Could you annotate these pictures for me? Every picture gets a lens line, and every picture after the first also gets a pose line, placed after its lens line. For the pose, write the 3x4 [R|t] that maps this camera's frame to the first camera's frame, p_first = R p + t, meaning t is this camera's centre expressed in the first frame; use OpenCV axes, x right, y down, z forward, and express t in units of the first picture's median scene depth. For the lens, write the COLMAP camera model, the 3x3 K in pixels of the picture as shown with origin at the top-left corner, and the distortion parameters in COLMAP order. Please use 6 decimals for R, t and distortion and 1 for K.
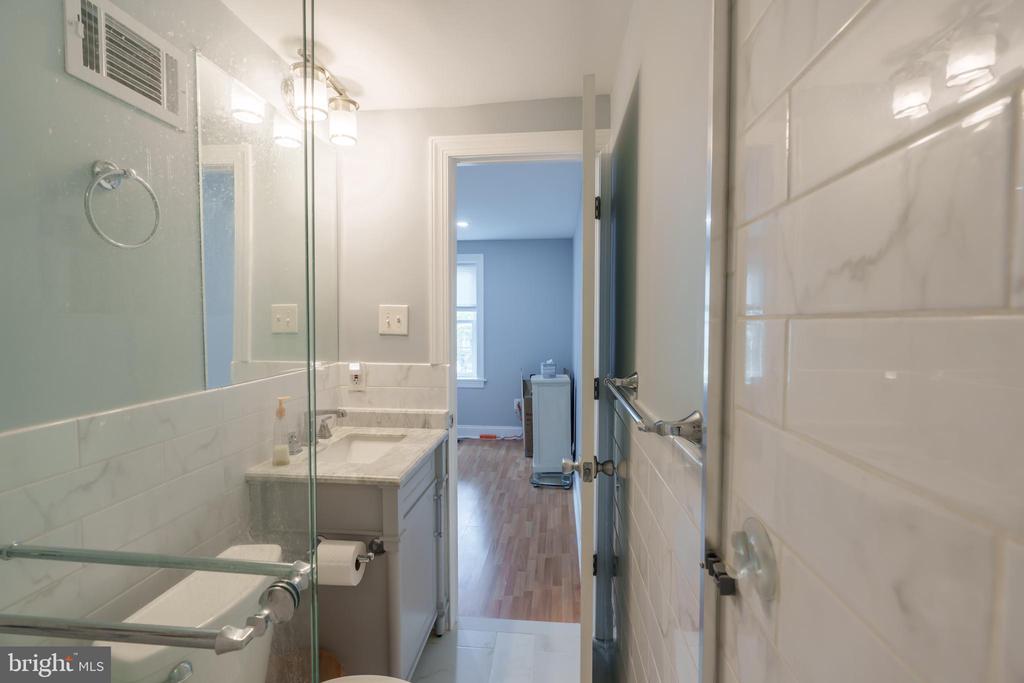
lens RADIAL K [[465.3, 0, 507.1], [0, 465.3, 339.2], [0, 0, 1]] dist [-0.003350, 0.000495]
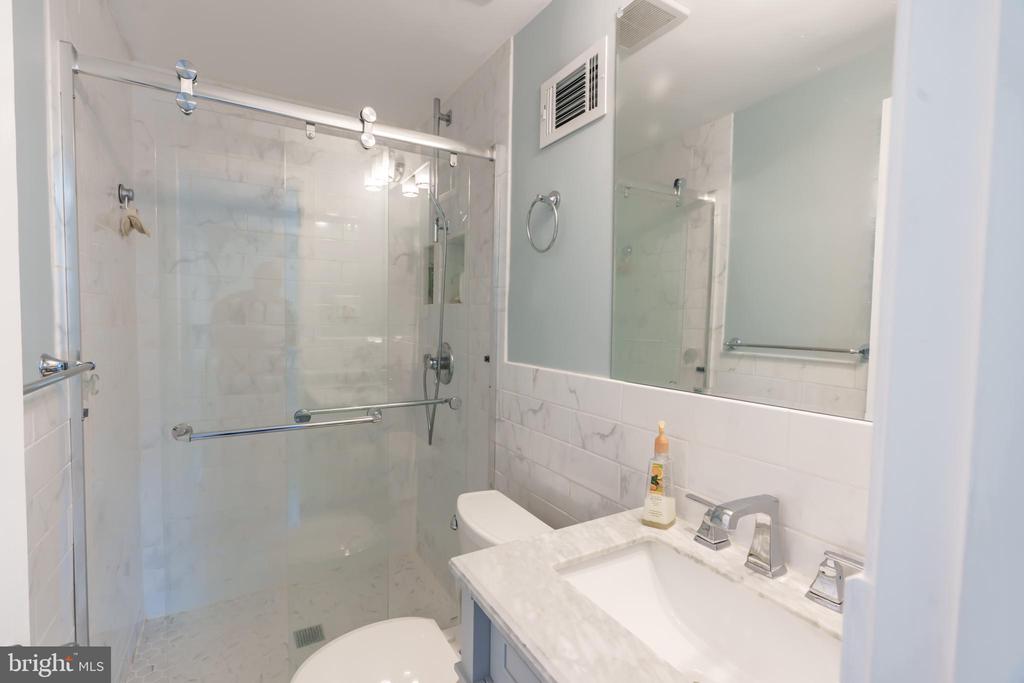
lens RADIAL K [[465.3, 0, 507.1], [0, 465.3, 339.2], [0, 0, 1]] dist [-0.003350, 0.000495]
pose [[-0.810879, 0.006910, -0.585173, 0.075316], [-0.050944, 0.995301, 0.082346, -0.043702], [0.582993, 0.096584, -0.806716, 1.990174]]
